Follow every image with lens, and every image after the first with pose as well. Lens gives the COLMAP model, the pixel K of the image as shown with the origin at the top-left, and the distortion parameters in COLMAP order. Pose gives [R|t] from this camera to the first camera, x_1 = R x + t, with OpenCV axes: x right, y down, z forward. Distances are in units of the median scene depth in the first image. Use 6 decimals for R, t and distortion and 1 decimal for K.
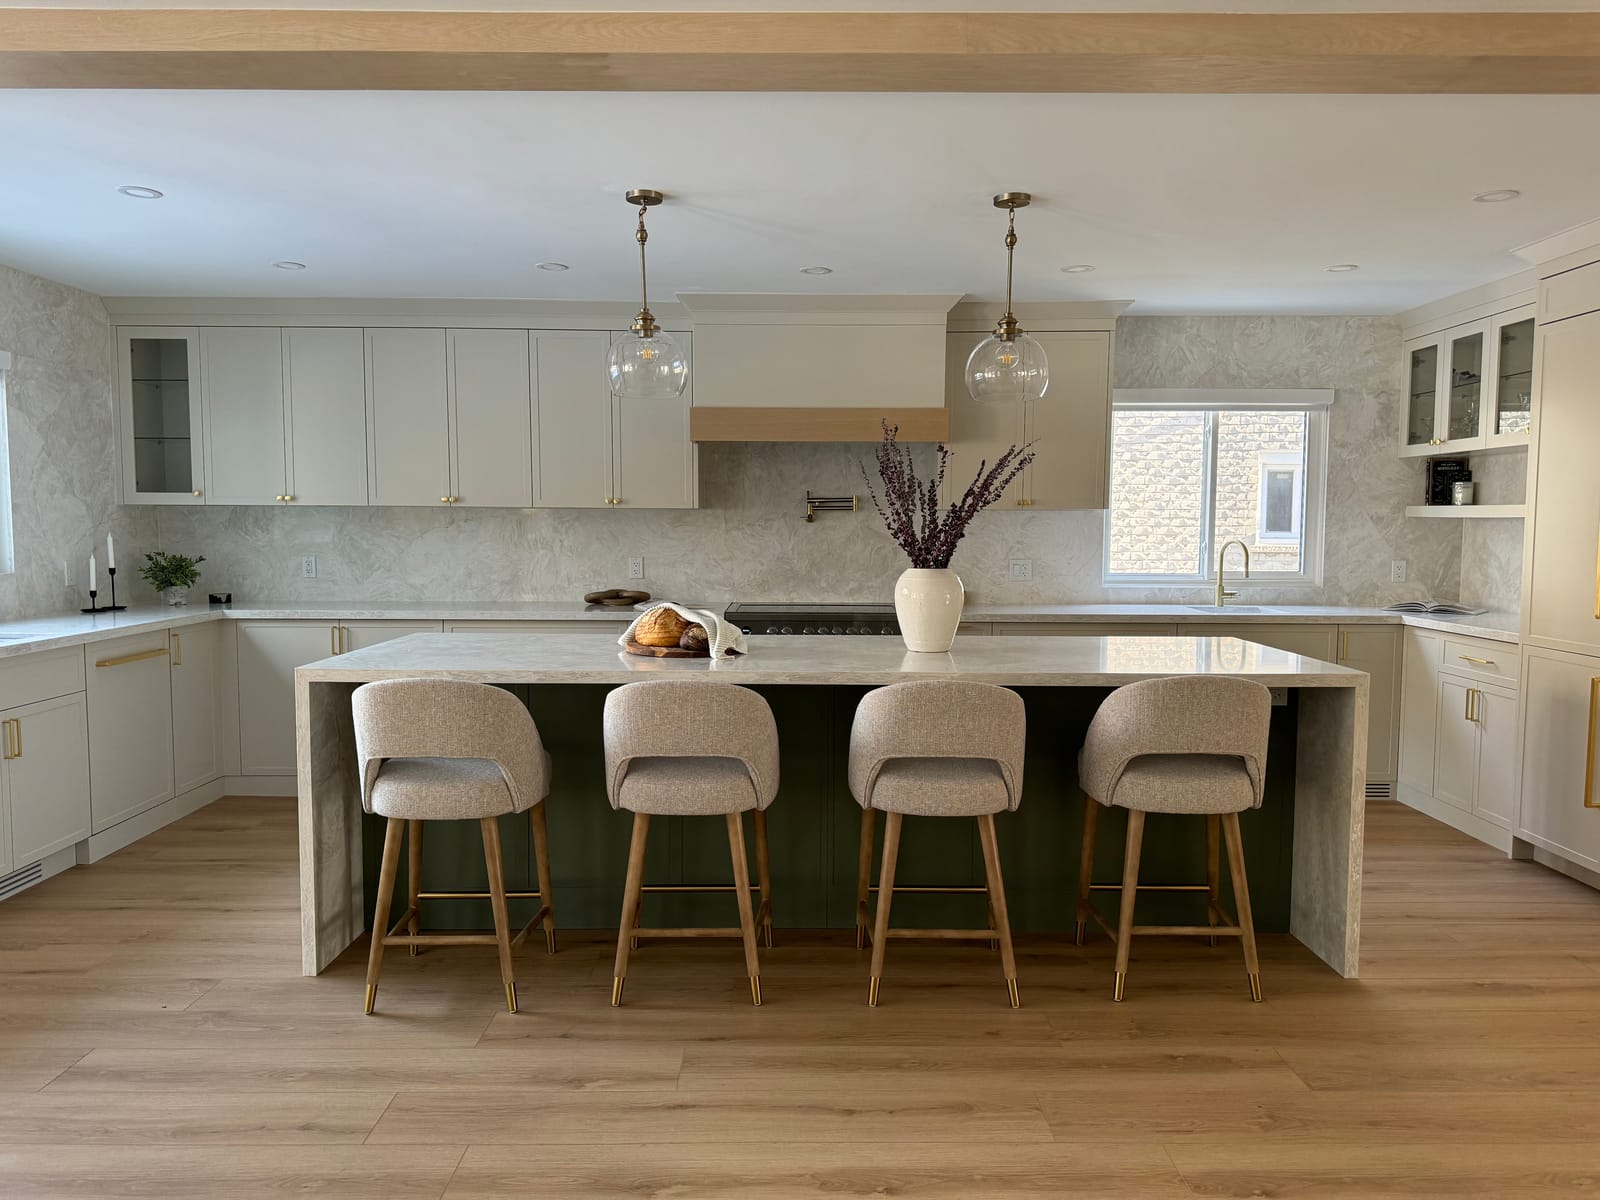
lens RADIAL K [[1121.7, 0, 800.0], [0, 1121.7, 600.0], [0, 0, 1]] dist [0.025104, -0.028392]
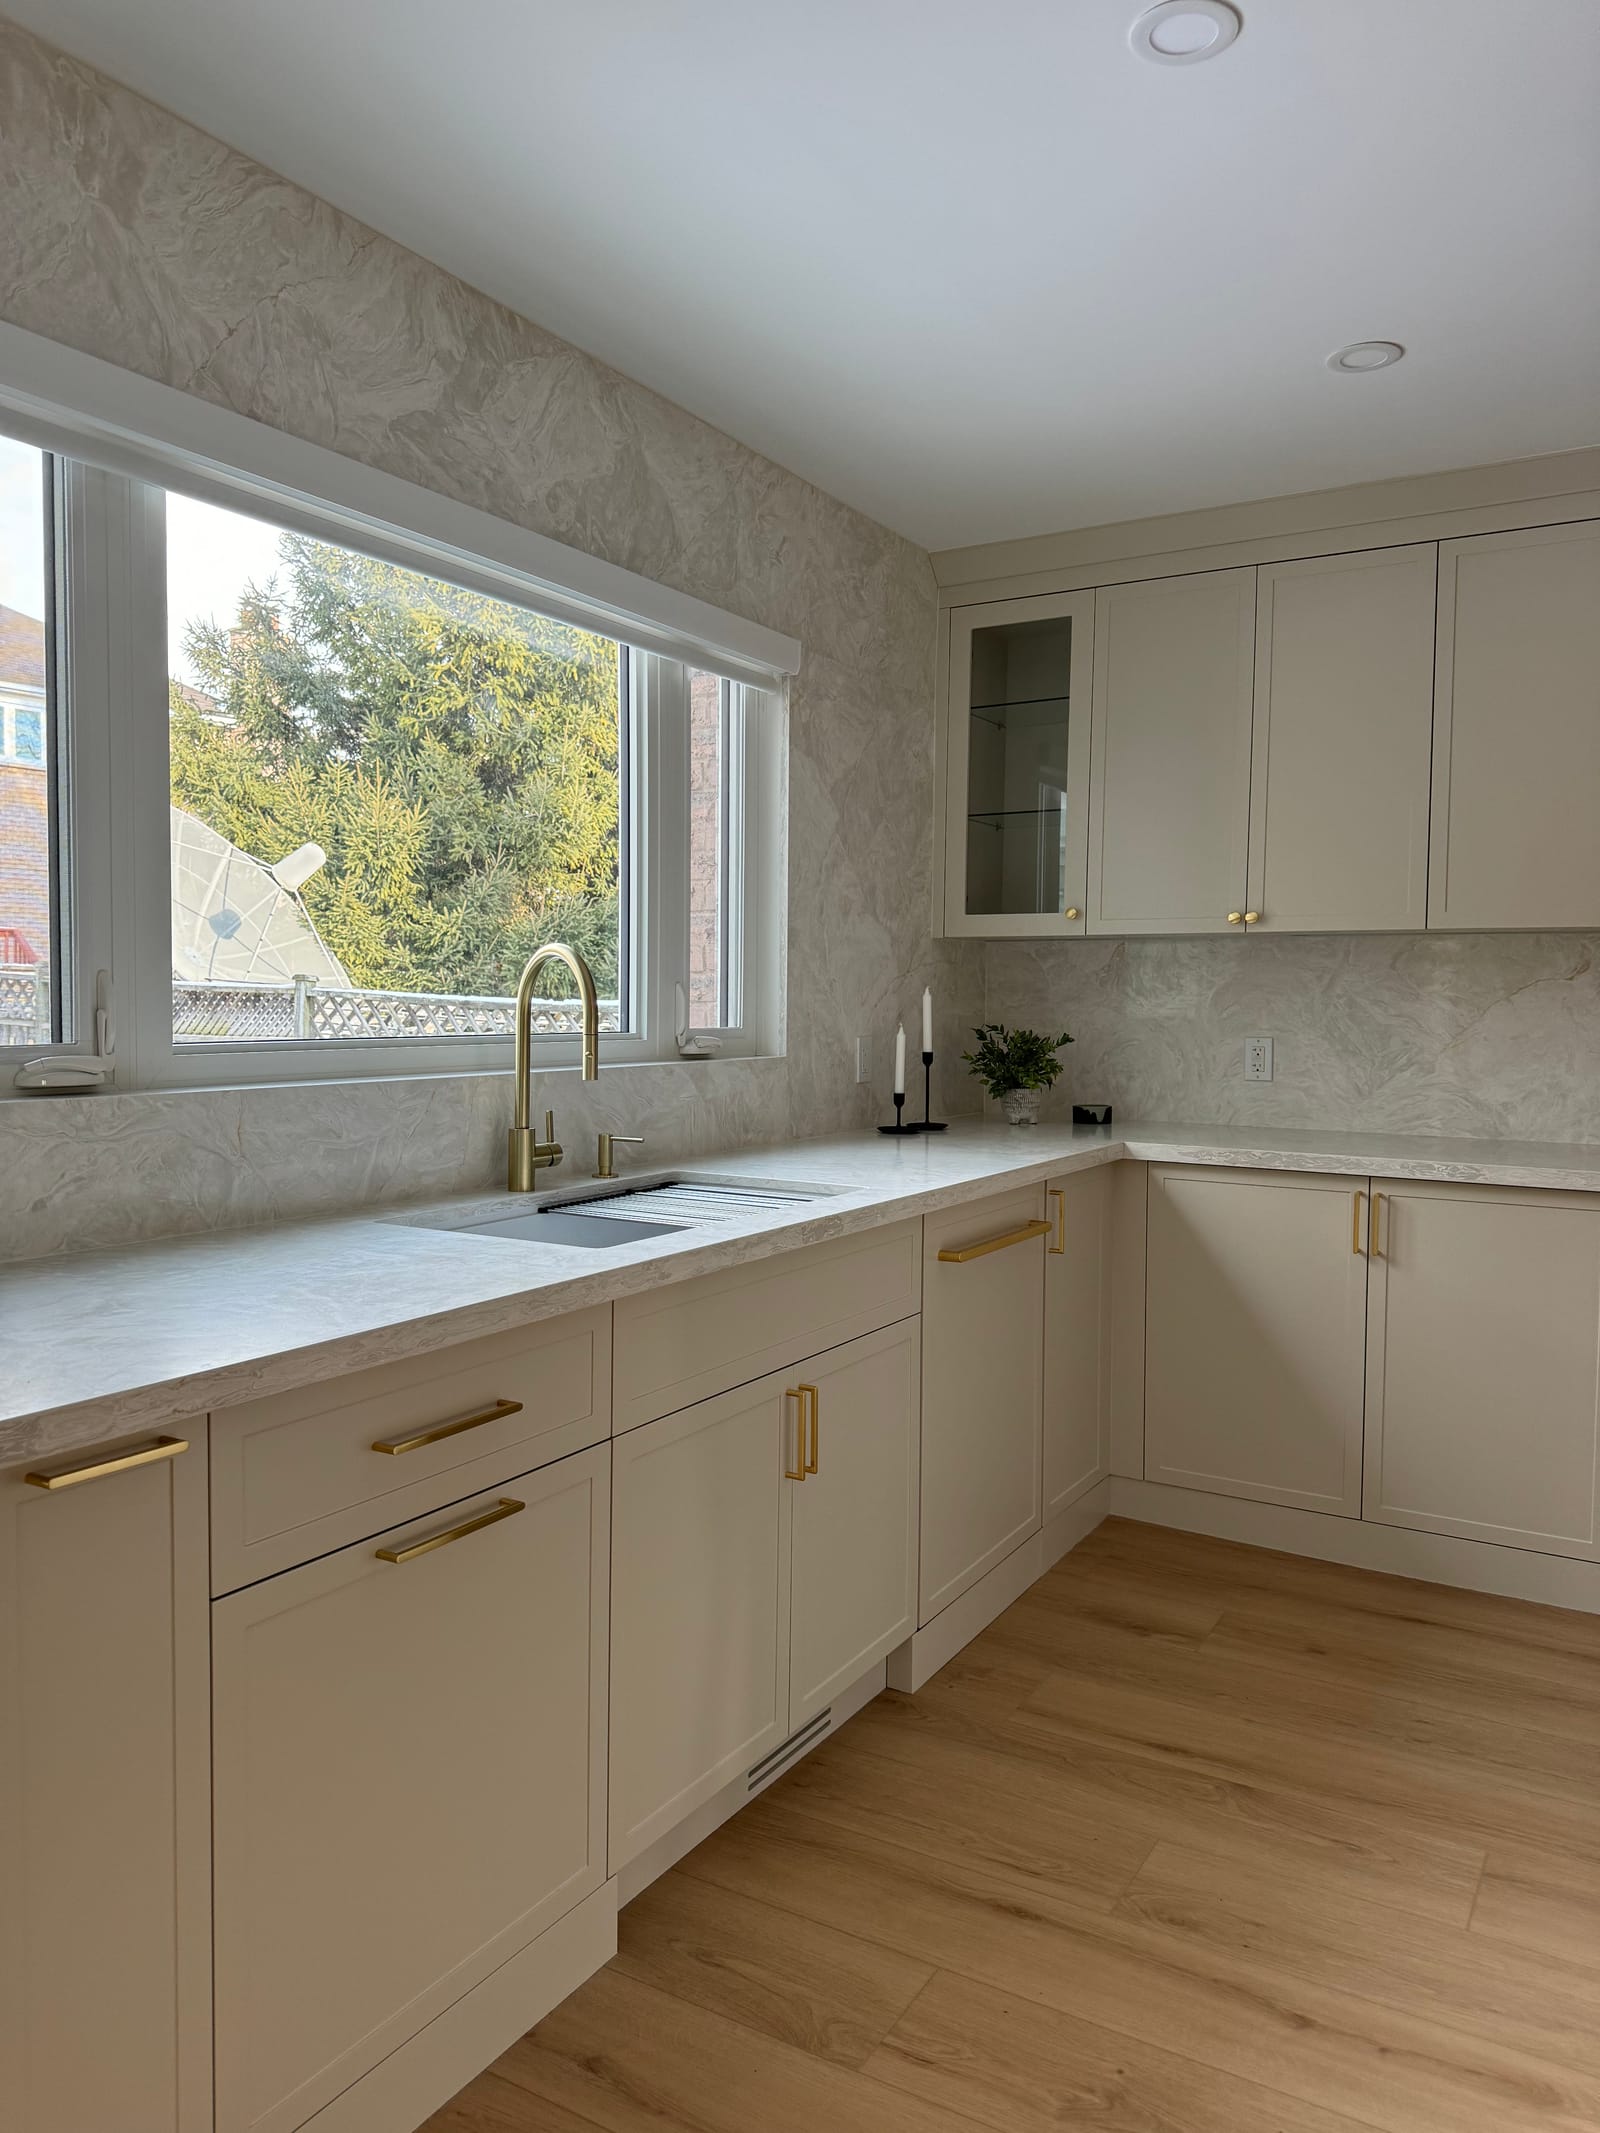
lens RADIAL K [[1509.5, 0, 800.0], [0, 1509.5, 1066.5], [0, 0, 1]] dist [0.103945, -0.152883]
pose [[0.851212, 0.030466, -0.523937, -0.288625], [-0.043630, 0.998966, -0.012796, -0.009723], [0.523006, 0.033752, 0.851661, 0.358978]]
